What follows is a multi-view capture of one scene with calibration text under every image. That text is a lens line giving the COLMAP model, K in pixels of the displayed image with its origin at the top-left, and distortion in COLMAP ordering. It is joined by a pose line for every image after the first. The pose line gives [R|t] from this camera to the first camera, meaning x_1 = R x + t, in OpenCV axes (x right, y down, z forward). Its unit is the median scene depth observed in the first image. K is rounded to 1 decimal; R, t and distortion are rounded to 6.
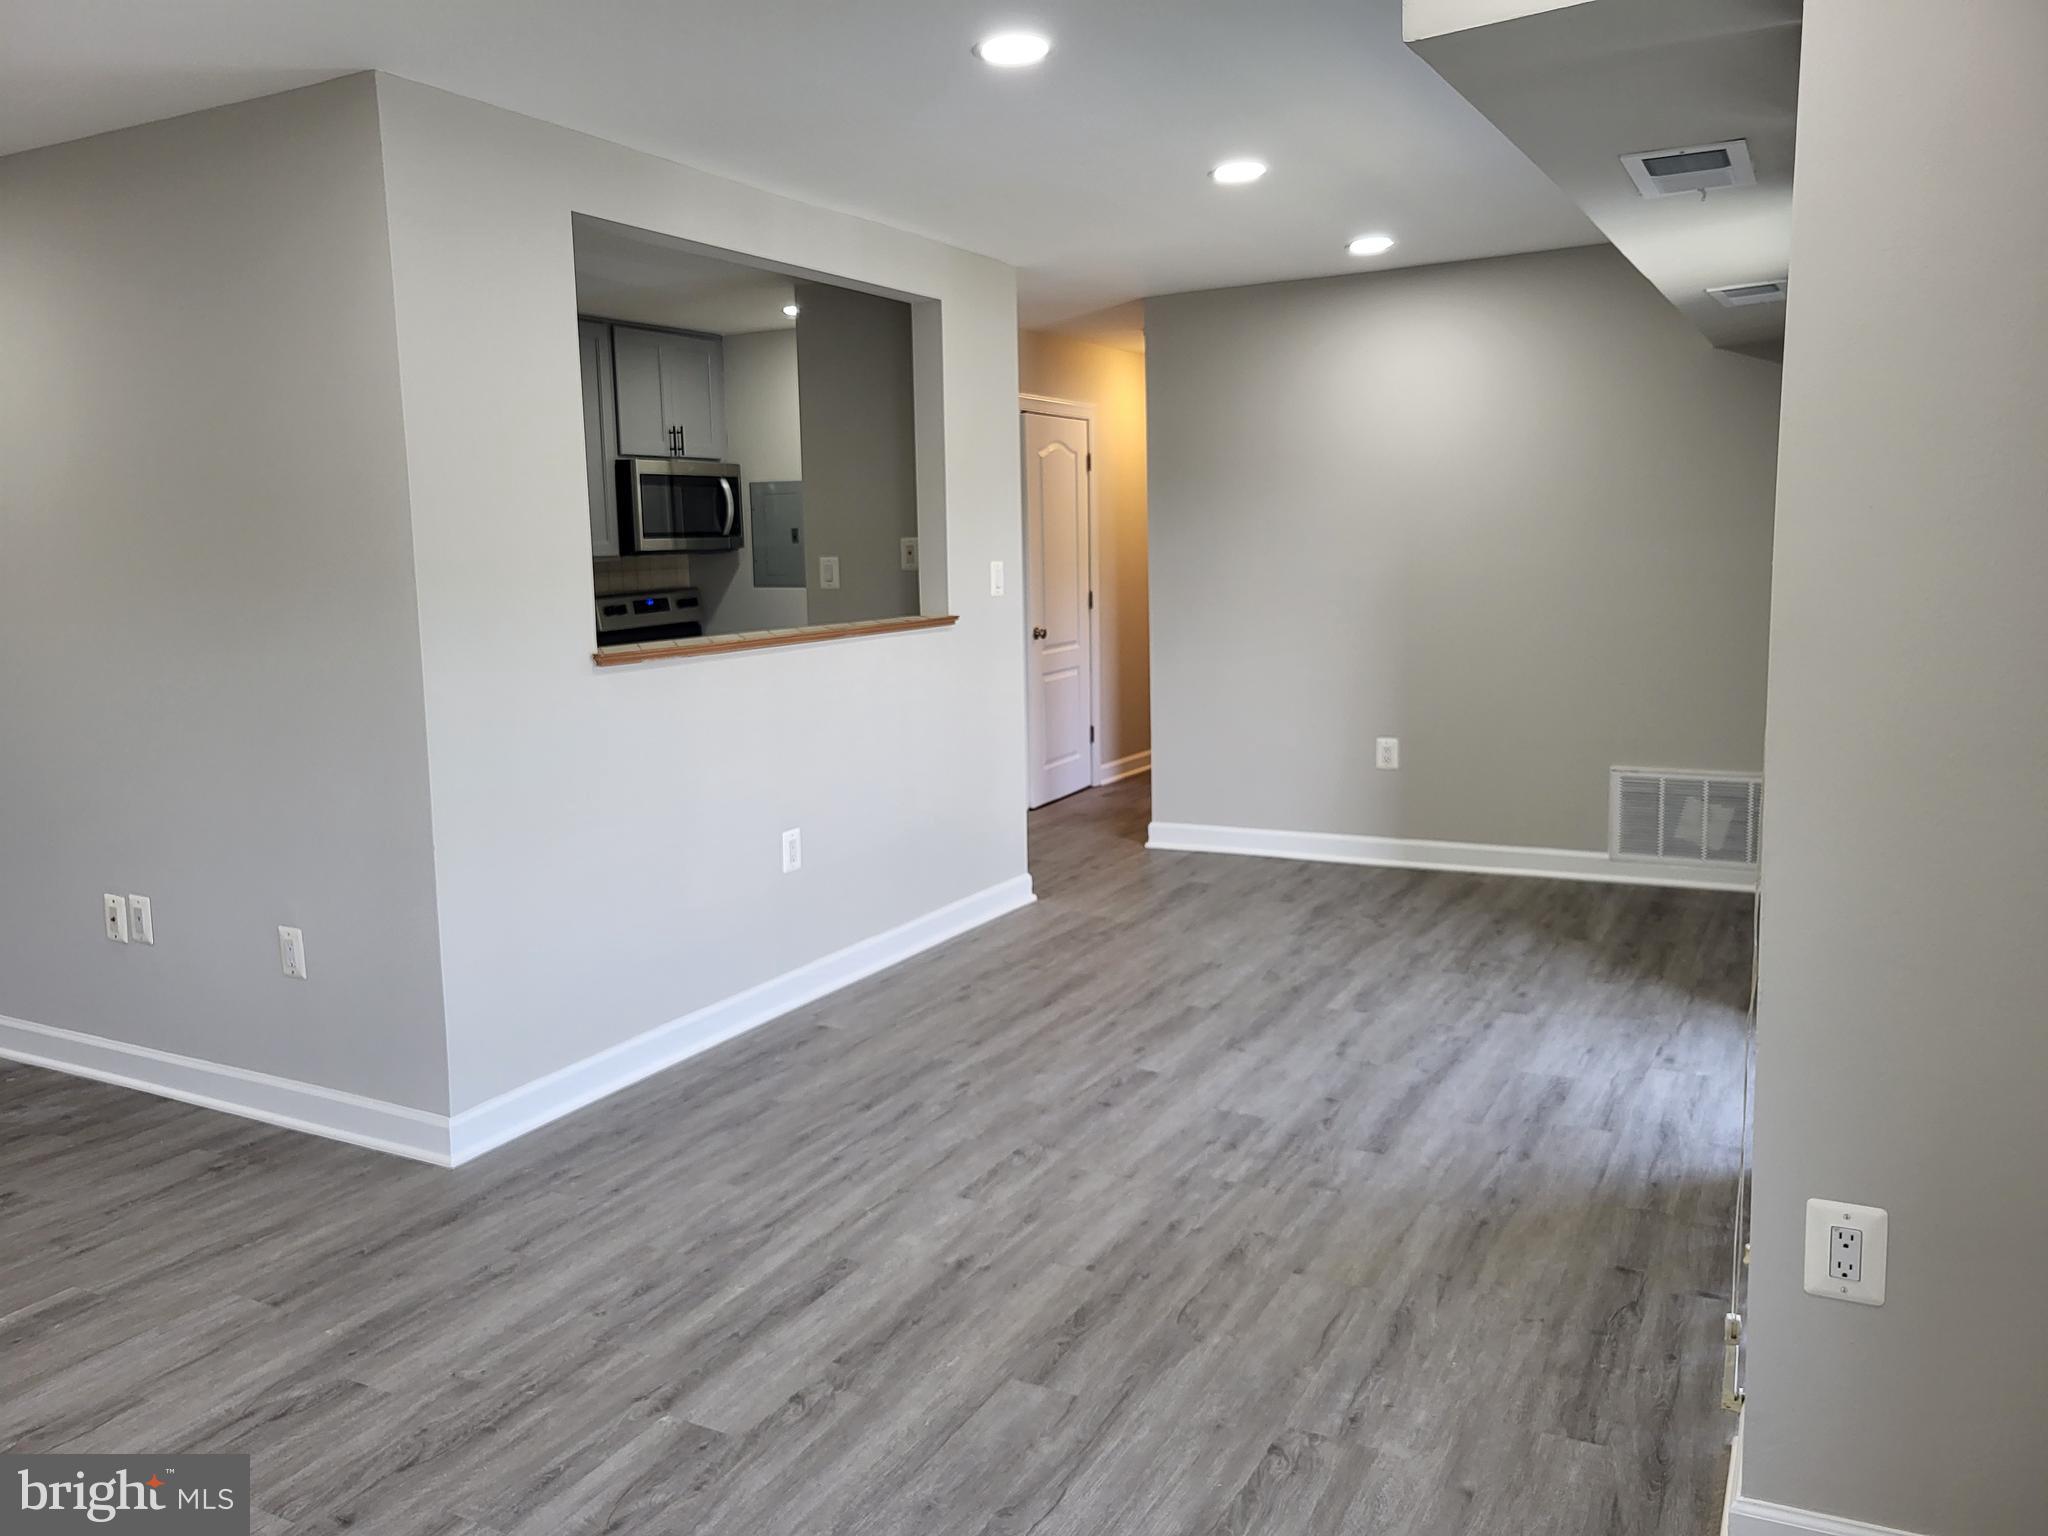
lens RADIAL K [[1548.9, 0, 1036.9], [0, 1548.9, 779.5], [0, 0, 1]] dist [0.040334, -0.017441]
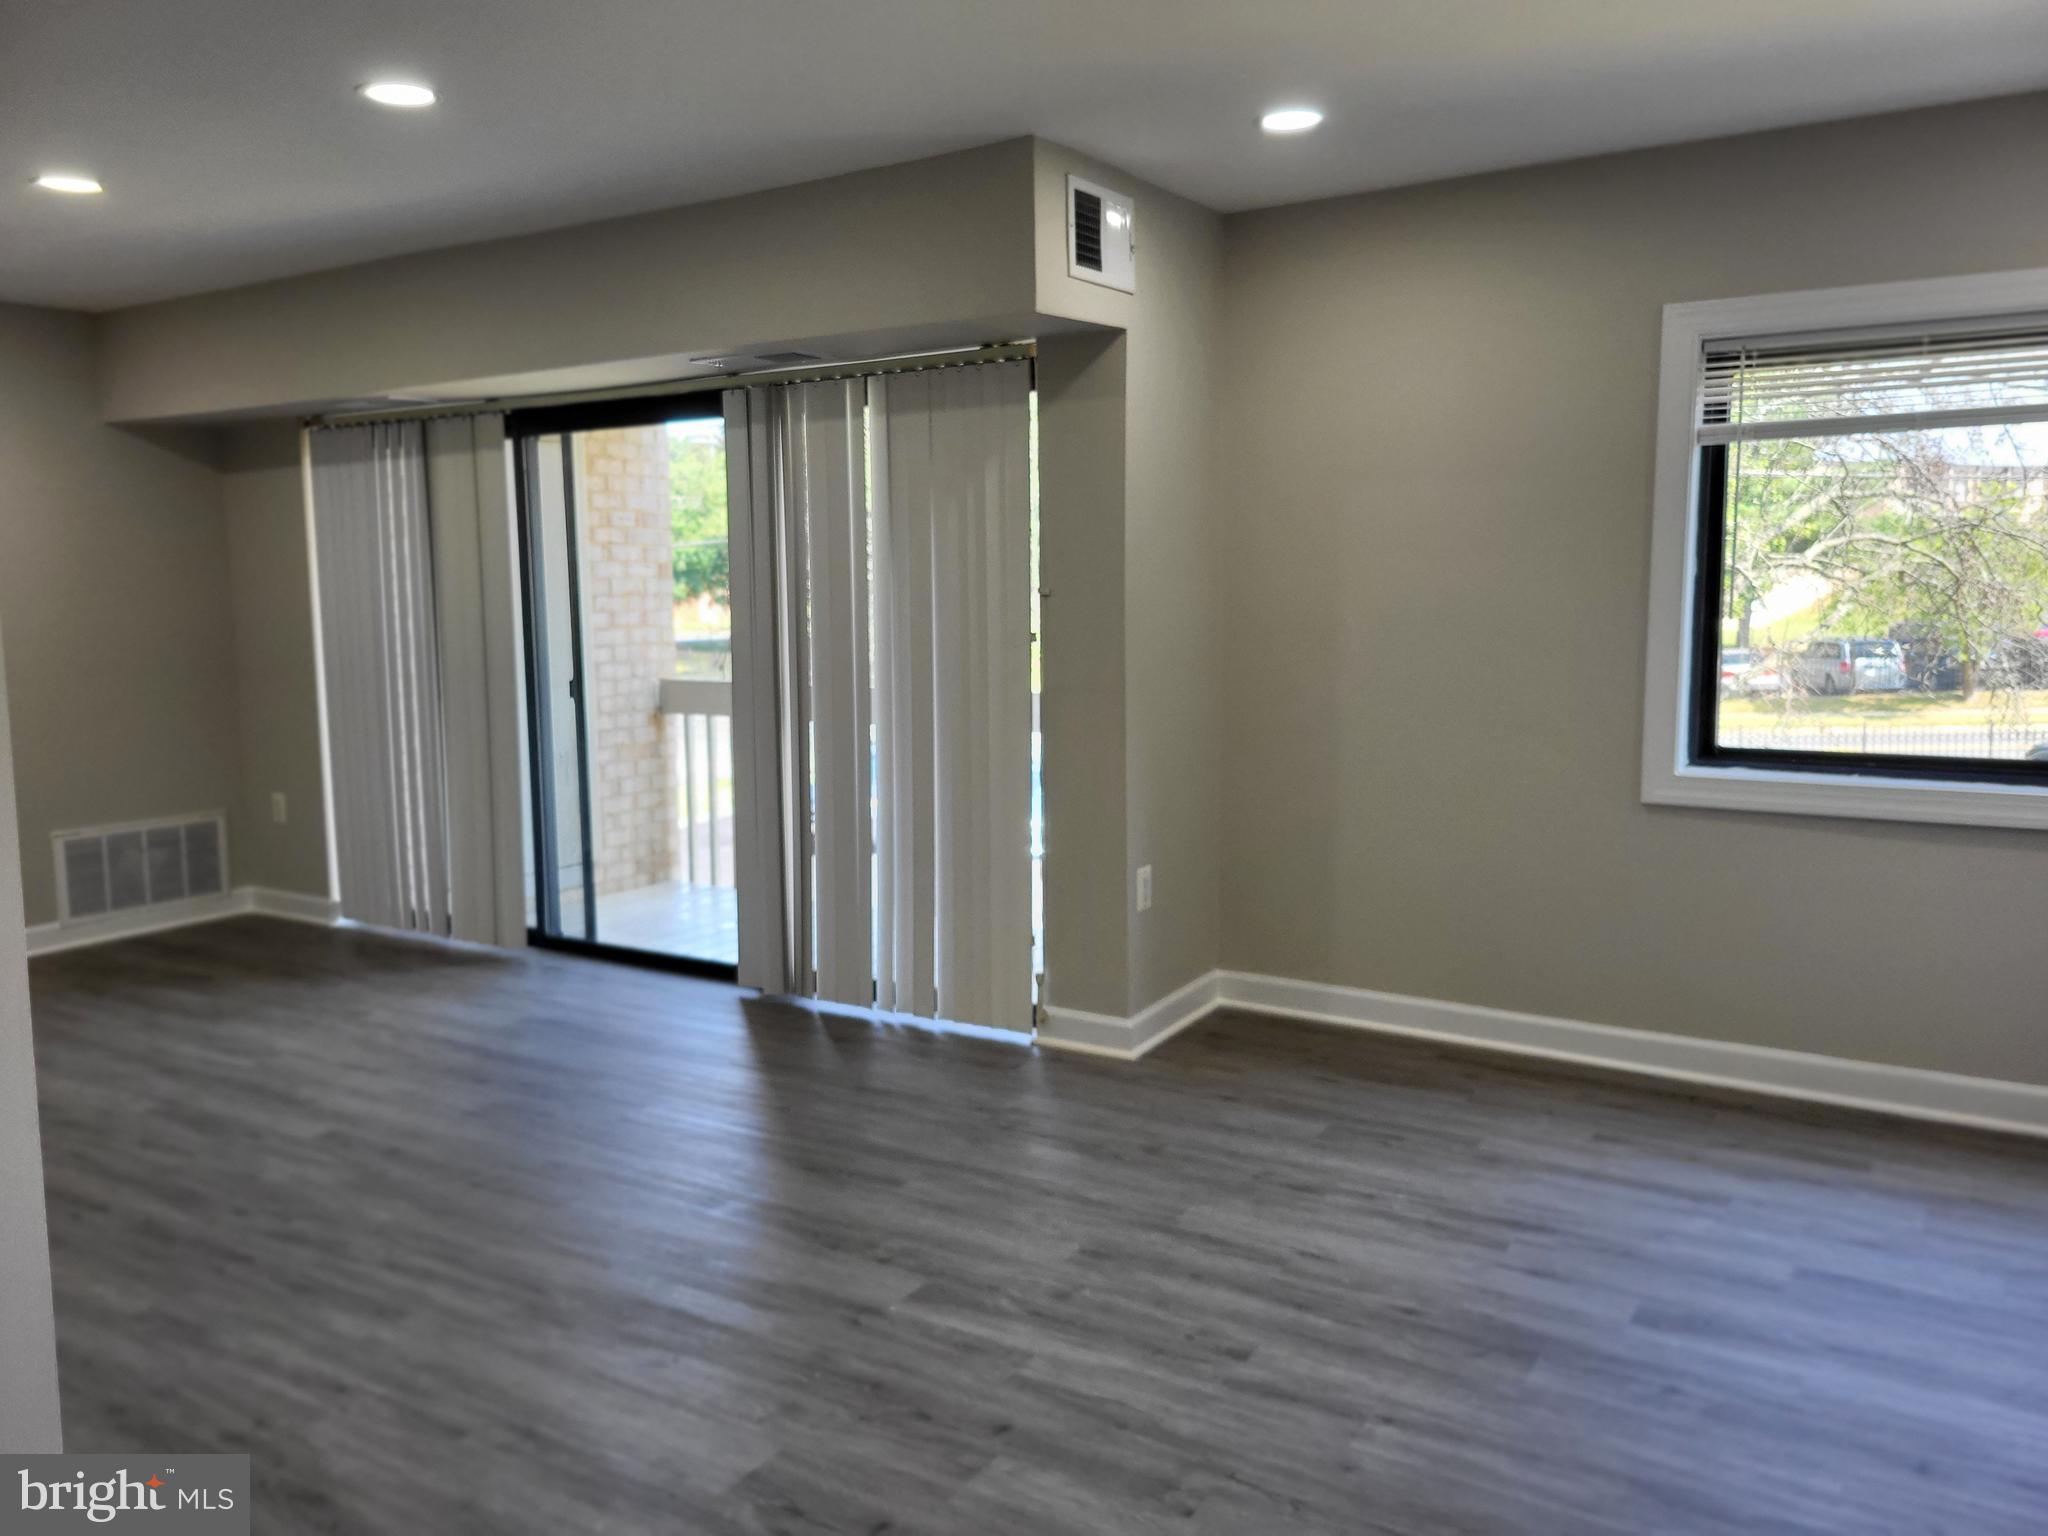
lens RADIAL K [[1548.9, 0, 1019.3], [0, 1548.9, 767.6], [0, 0, 1]] dist [0.040334, -0.017441]
pose [[0.065643, -0.090239, 0.993754, -1.030526], [0.163166, 0.983469, 0.078527, -0.049010], [-0.984413, 0.156992, 0.079281, 0.572708]]
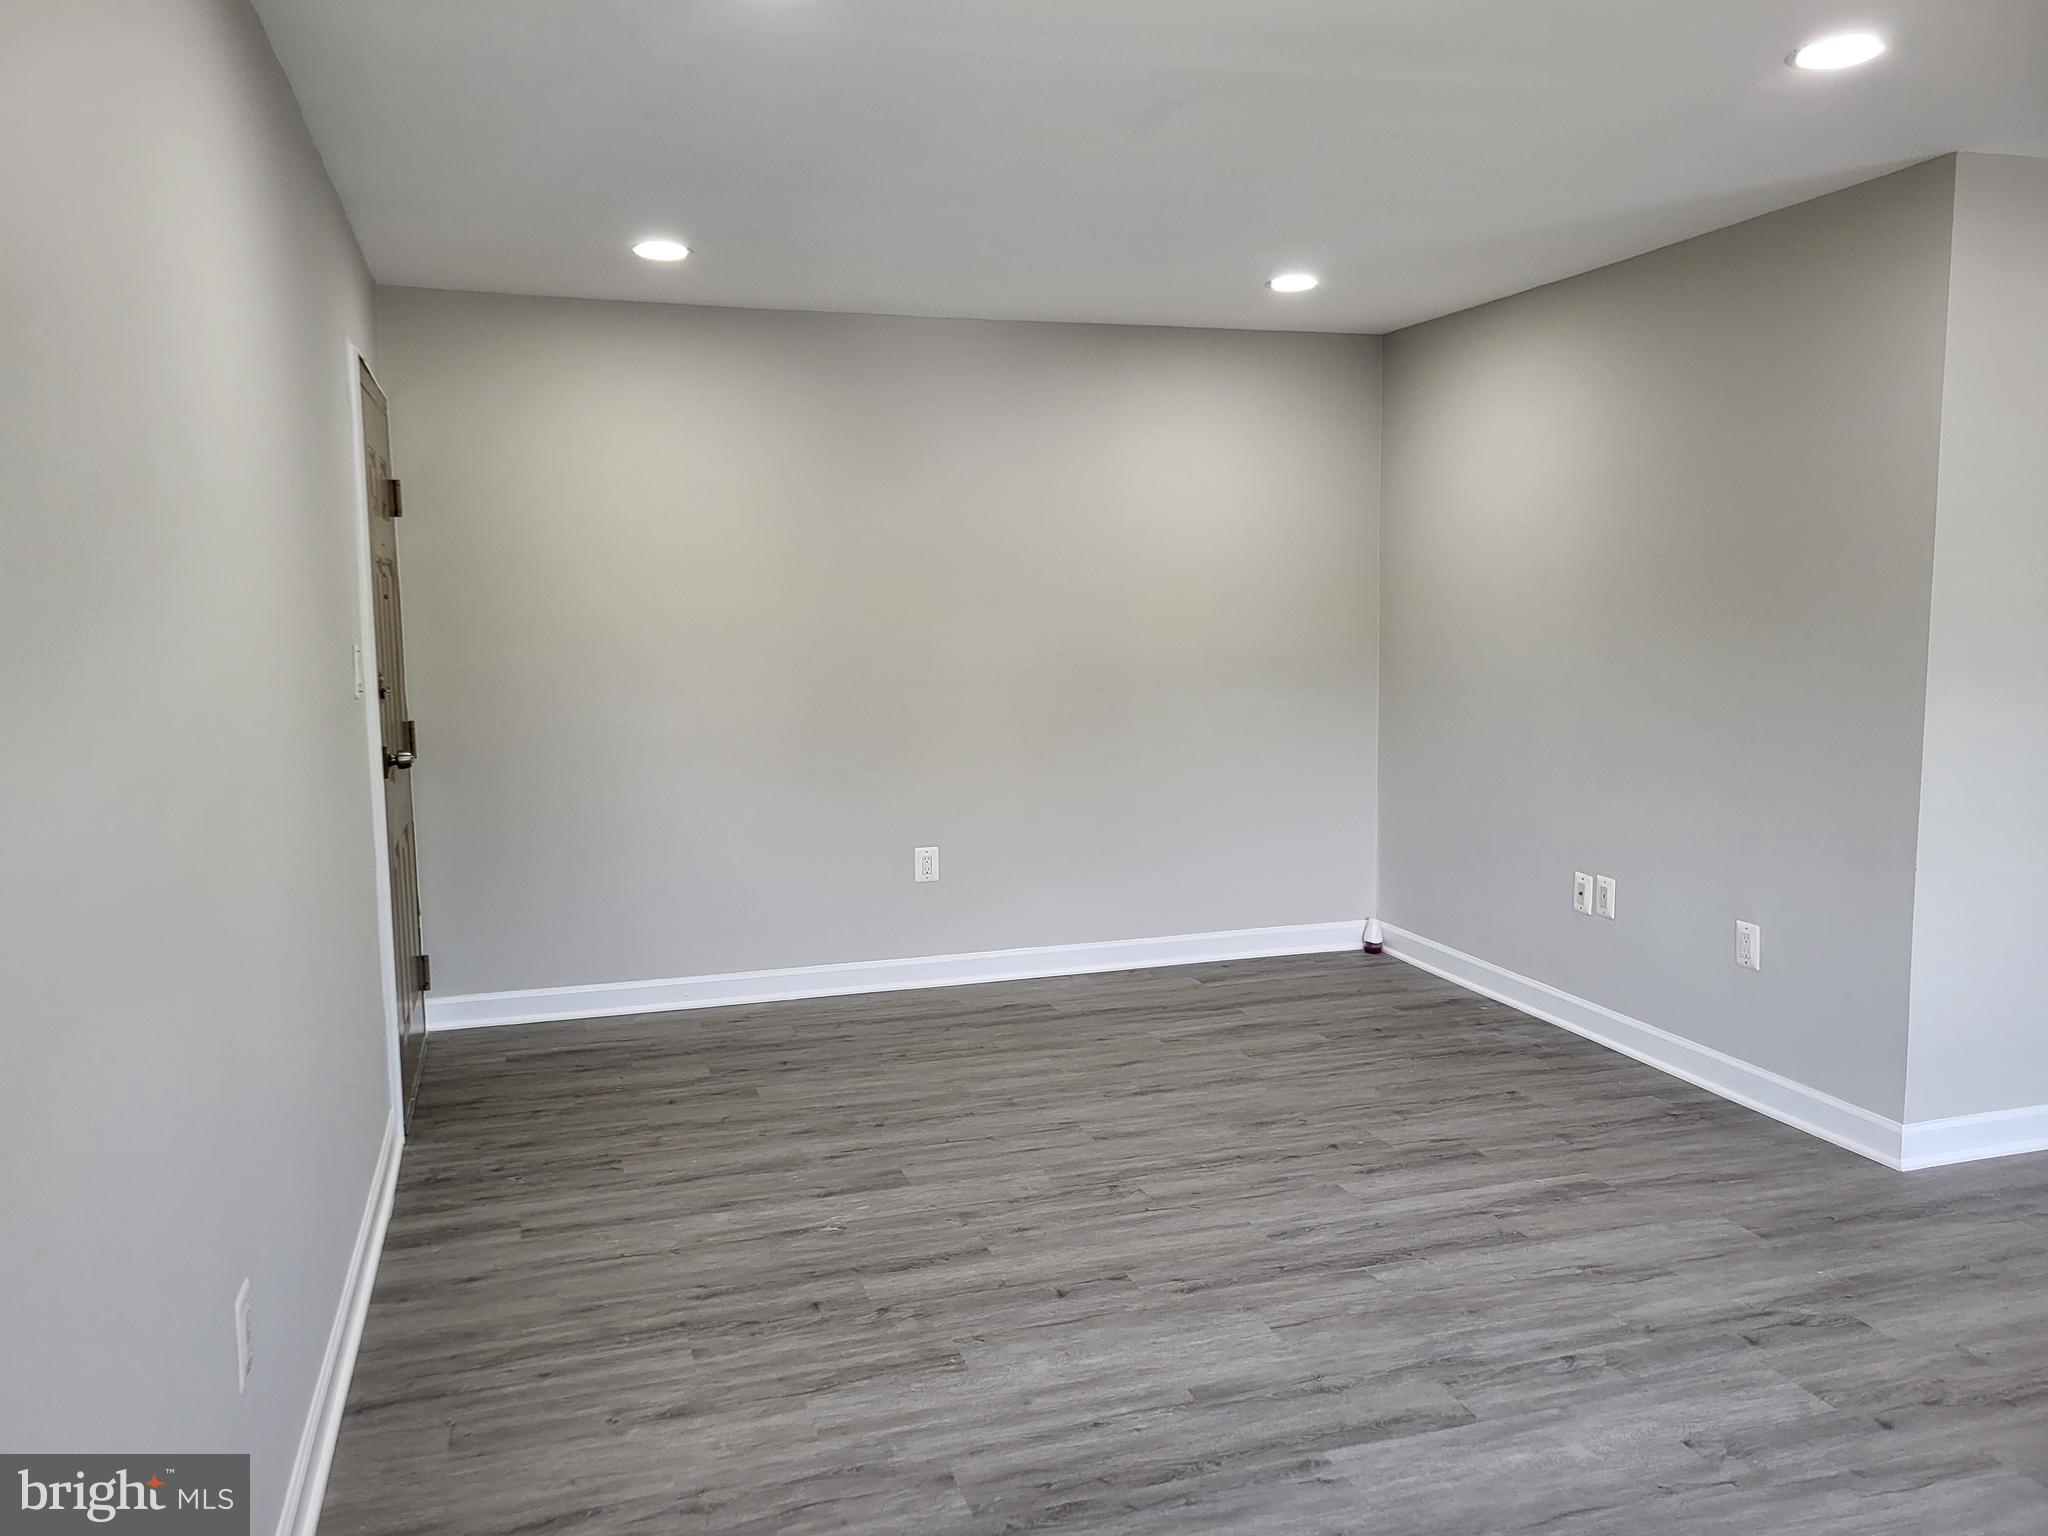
lens RADIAL K [[1548.9, 0, 1033.8], [0, 1548.9, 766.6], [0, 0, 1]] dist [0.040334, -0.017441]
pose [[0.711967, 0.096003, -0.695620, -0.085935], [-0.117256, 0.992956, 0.017027, 0.028428], [0.692354, 0.069443, 0.718208, -0.213612]]
